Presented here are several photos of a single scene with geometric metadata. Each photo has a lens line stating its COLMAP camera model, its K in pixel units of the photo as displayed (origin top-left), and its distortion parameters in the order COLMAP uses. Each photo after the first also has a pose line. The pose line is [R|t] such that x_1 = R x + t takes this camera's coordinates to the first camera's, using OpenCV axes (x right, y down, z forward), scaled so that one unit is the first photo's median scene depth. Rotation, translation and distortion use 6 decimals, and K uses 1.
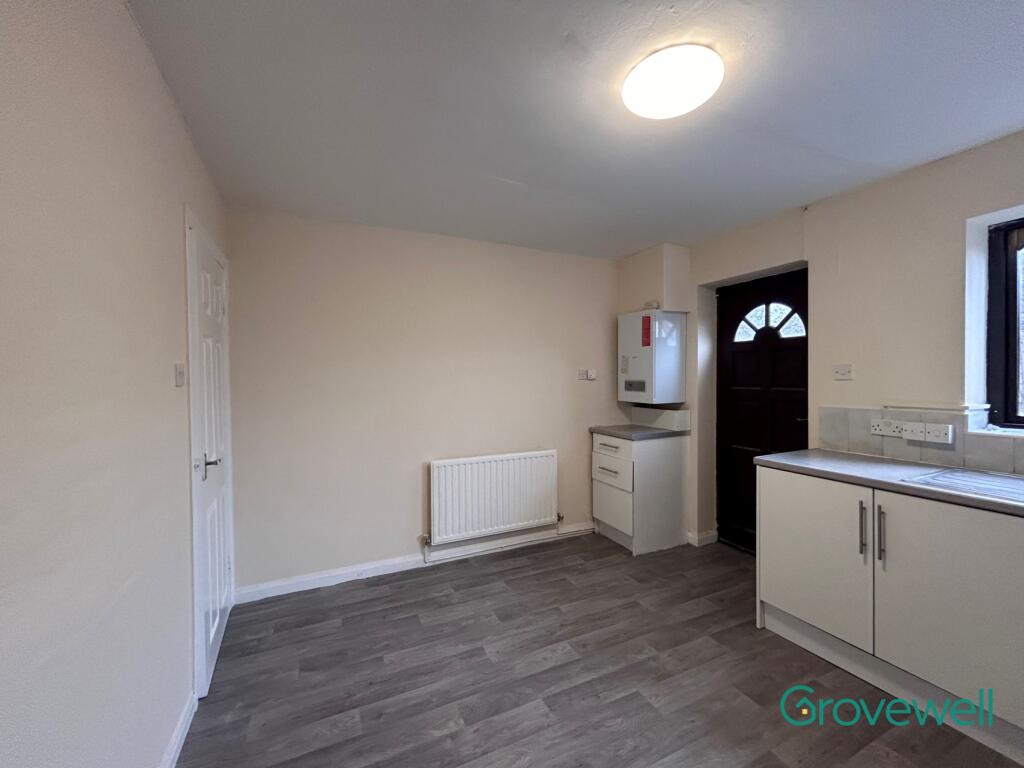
lens RADIAL K [[415.1, 0, 513.0], [0, 415.1, 383.1], [0, 0, 1]] dist [0.000192, -0.000239]
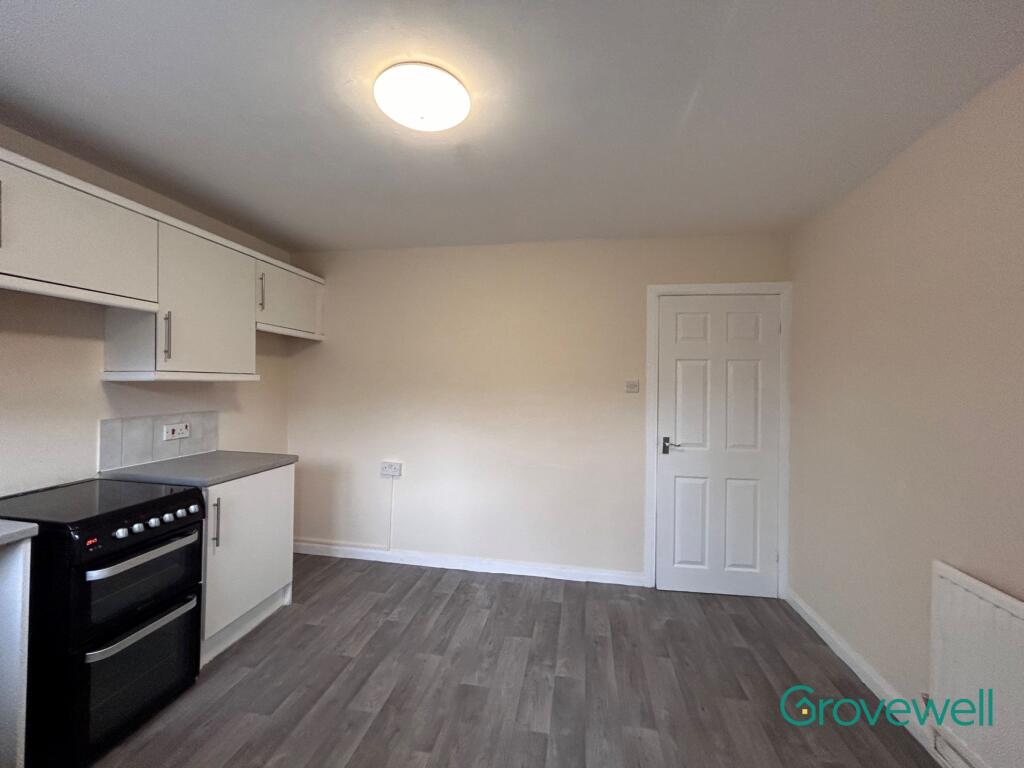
lens RADIAL K [[415.1, 0, 513.0], [0, 415.1, 383.1], [0, 0, 1]] dist [0.000192, -0.000239]
pose [[-0.567035, 0.005199, -0.823677, 0.842906], [-0.028774, 0.999245, 0.026116, -0.052331], [0.823191, 0.038510, -0.566457, 1.370242]]
